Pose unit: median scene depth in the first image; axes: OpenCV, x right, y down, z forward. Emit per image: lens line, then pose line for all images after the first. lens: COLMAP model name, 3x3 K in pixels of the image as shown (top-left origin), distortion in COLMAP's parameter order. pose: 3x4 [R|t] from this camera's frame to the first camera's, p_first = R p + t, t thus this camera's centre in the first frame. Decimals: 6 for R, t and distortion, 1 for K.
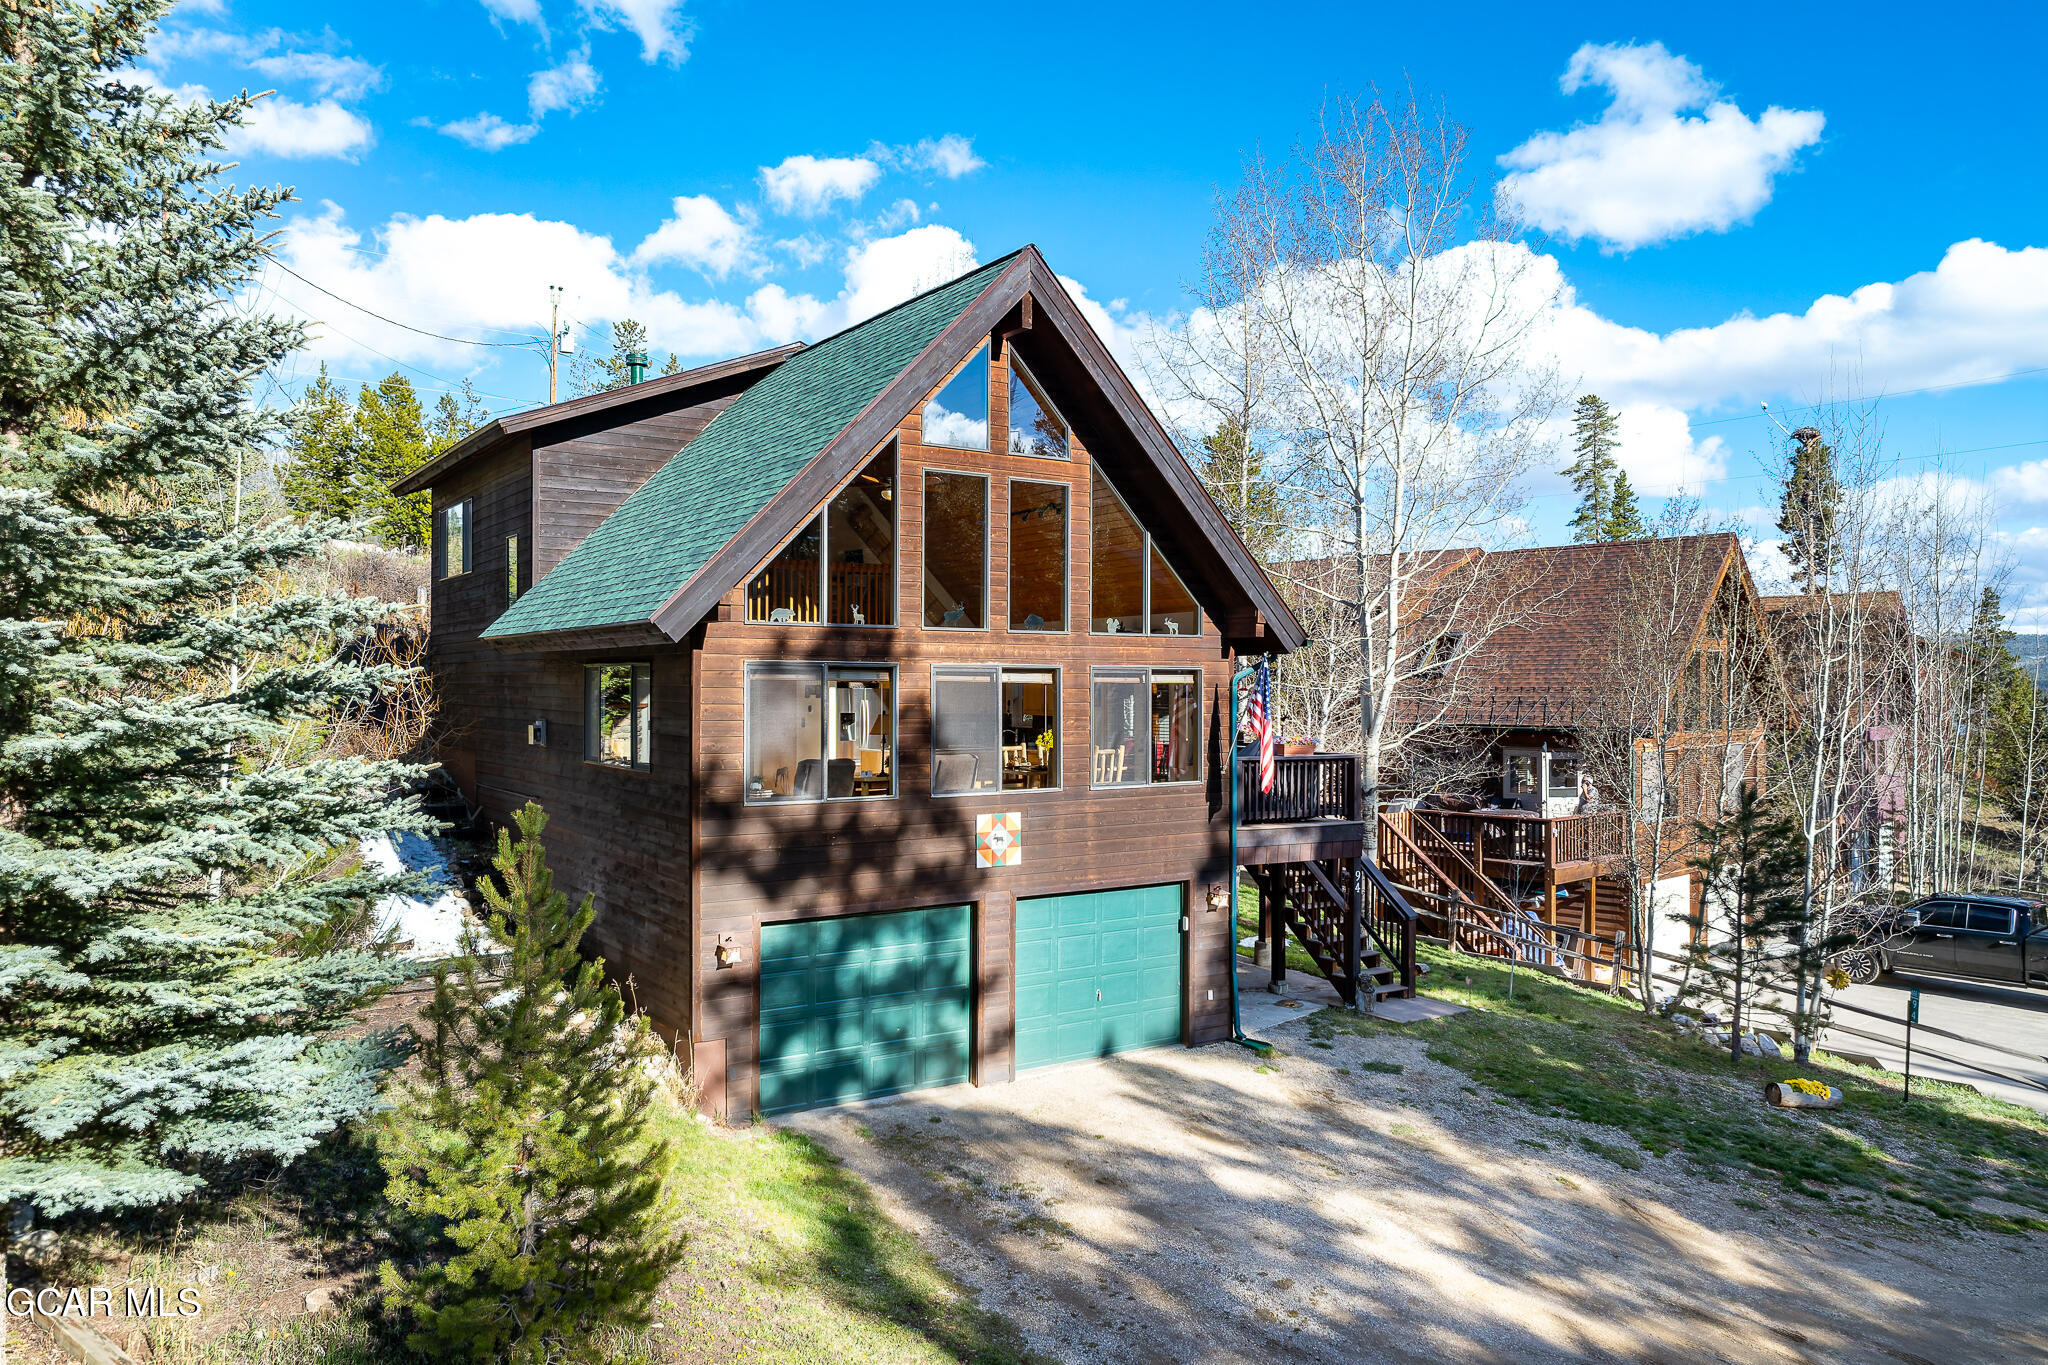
lens RADIAL K [[1403.3, 0, 1002.7], [0, 1403.3, 702.3], [0, 0, 1]] dist [-0.007102, 0.001642]
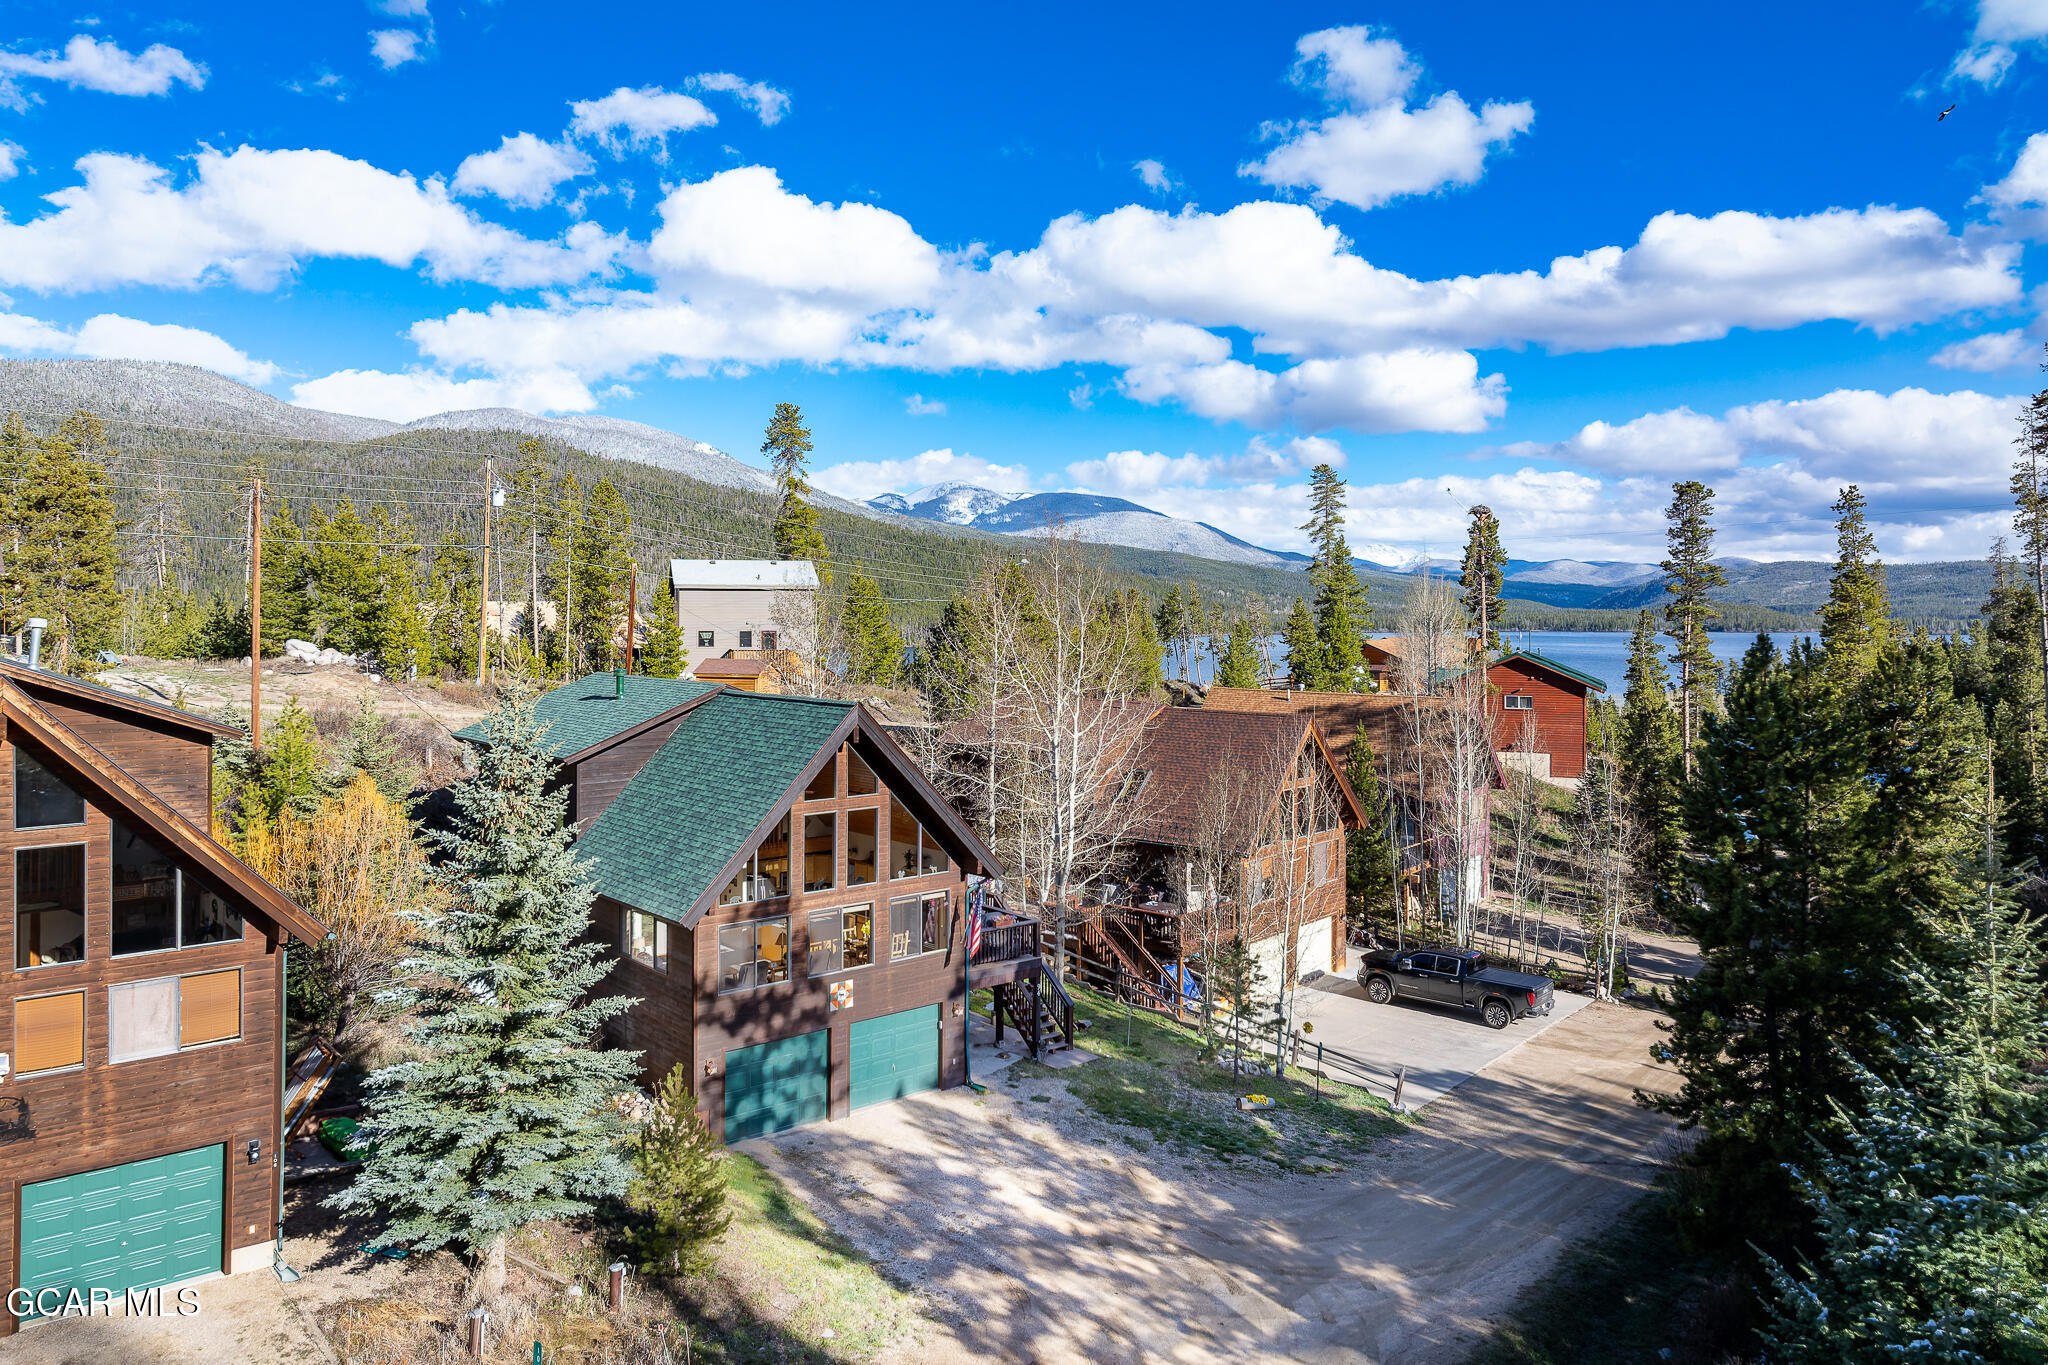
lens RADIAL K [[1403.3, 0, 984.2], [0, 1403.3, 600.4], [0, 0, 1]] dist [-0.007102, 0.001642]
pose [[0.994551, -0.001152, 0.104245, -0.010011], [0.003409, 0.999764, -0.021475, -0.429899], [-0.104196, 0.021713, 0.994320, -1.041993]]
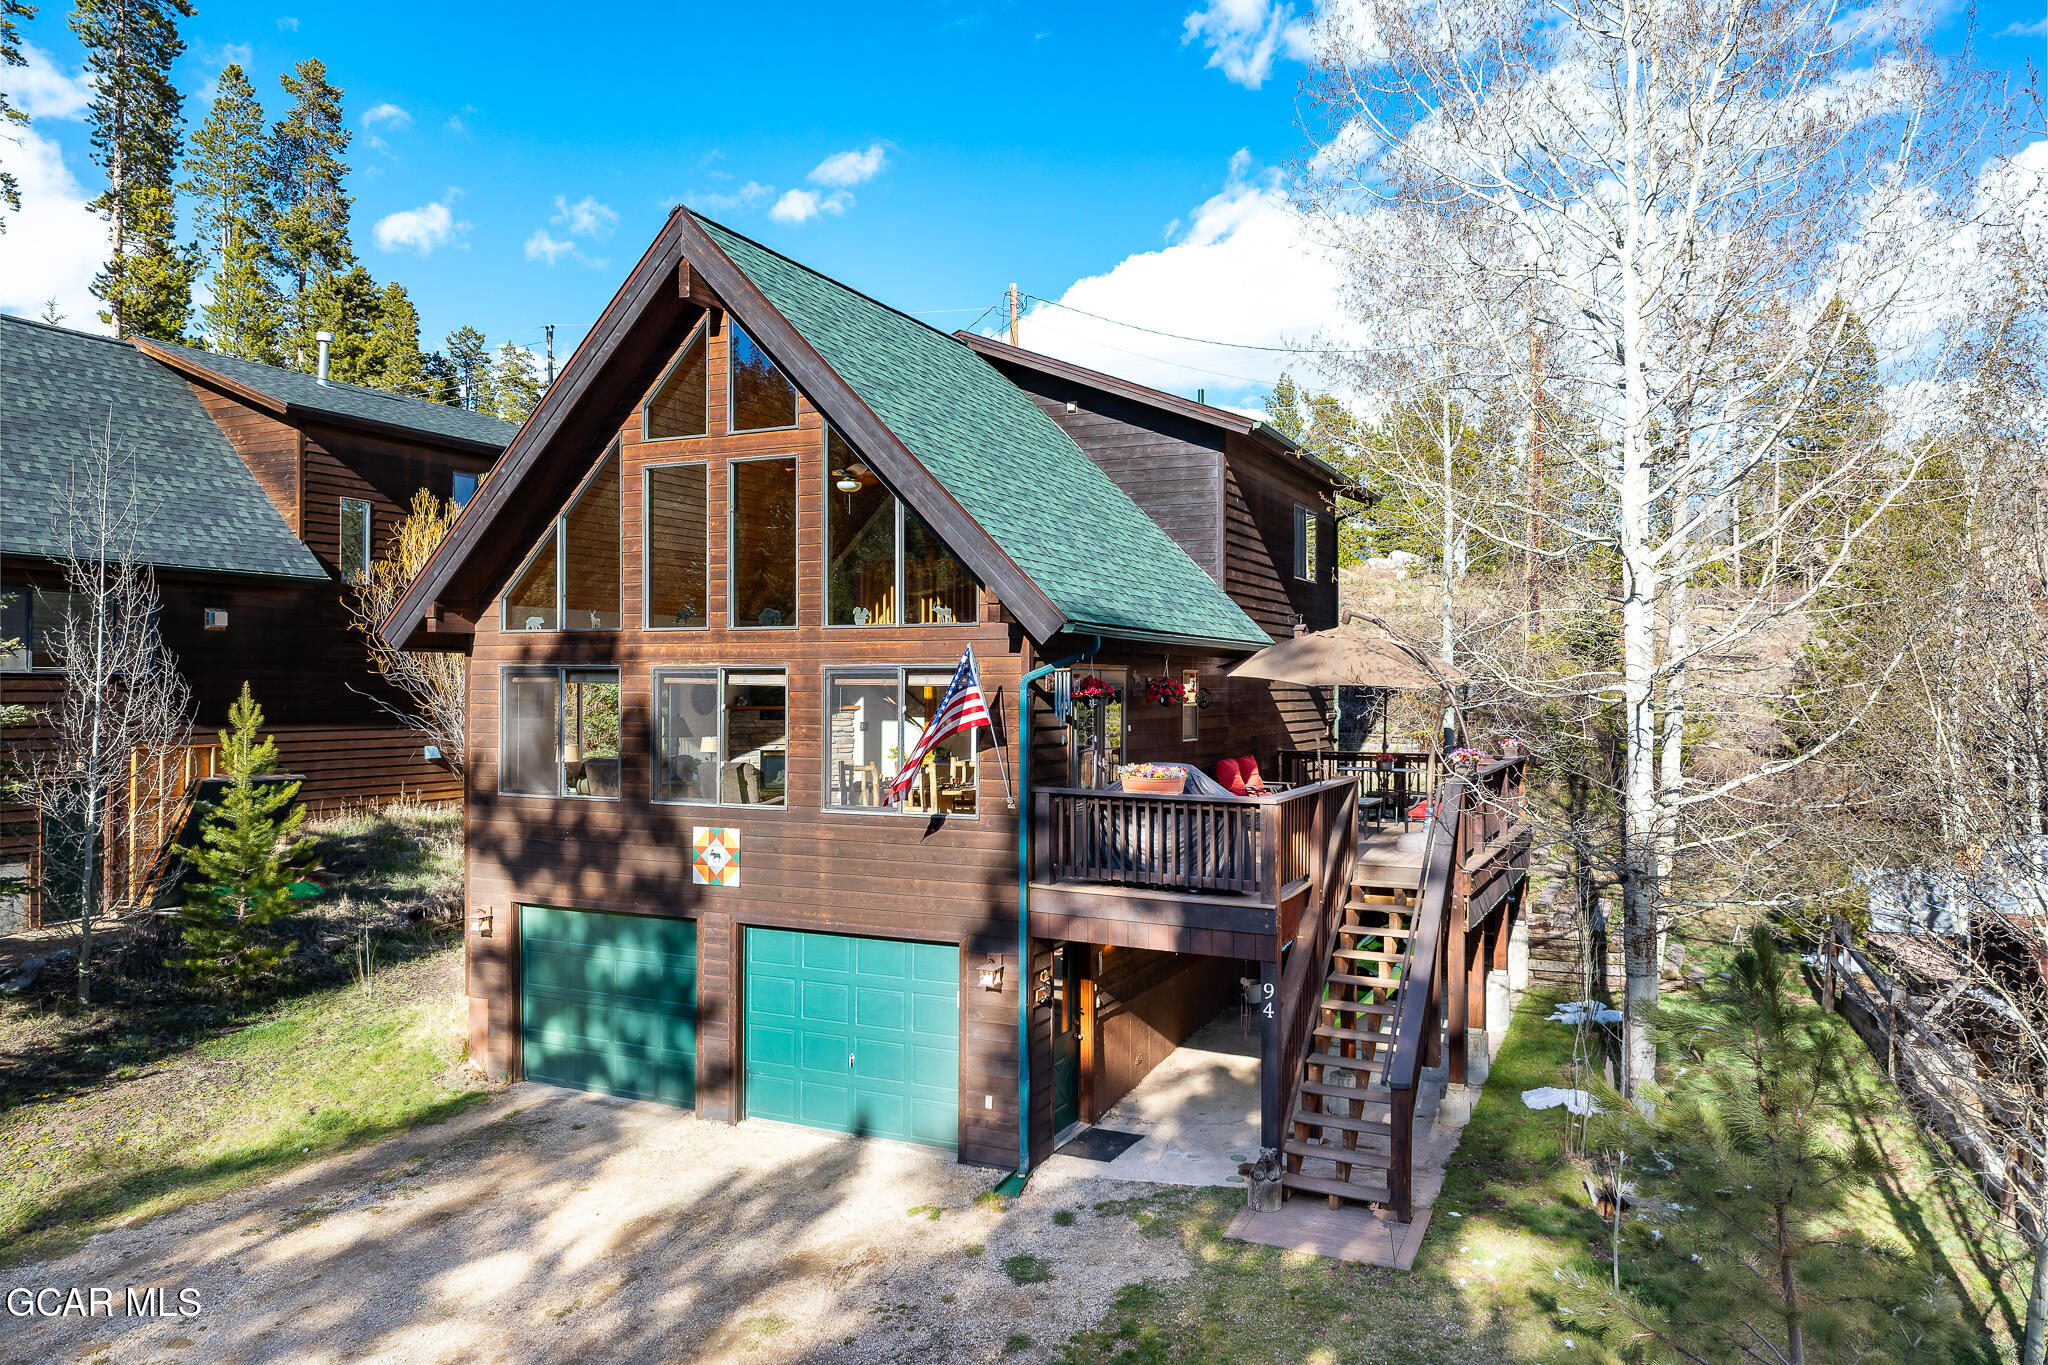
lens RADIAL K [[1403.3, 0, 1012.9], [0, 1403.3, 691.5], [0, 0, 1]] dist [-0.007102, 0.001642]
pose [[0.523833, -0.002615, -0.851817, 0.913126], [-0.013617, 0.999842, -0.011444, -0.002282], [0.851712, 0.017594, 0.523714, 0.713531]]
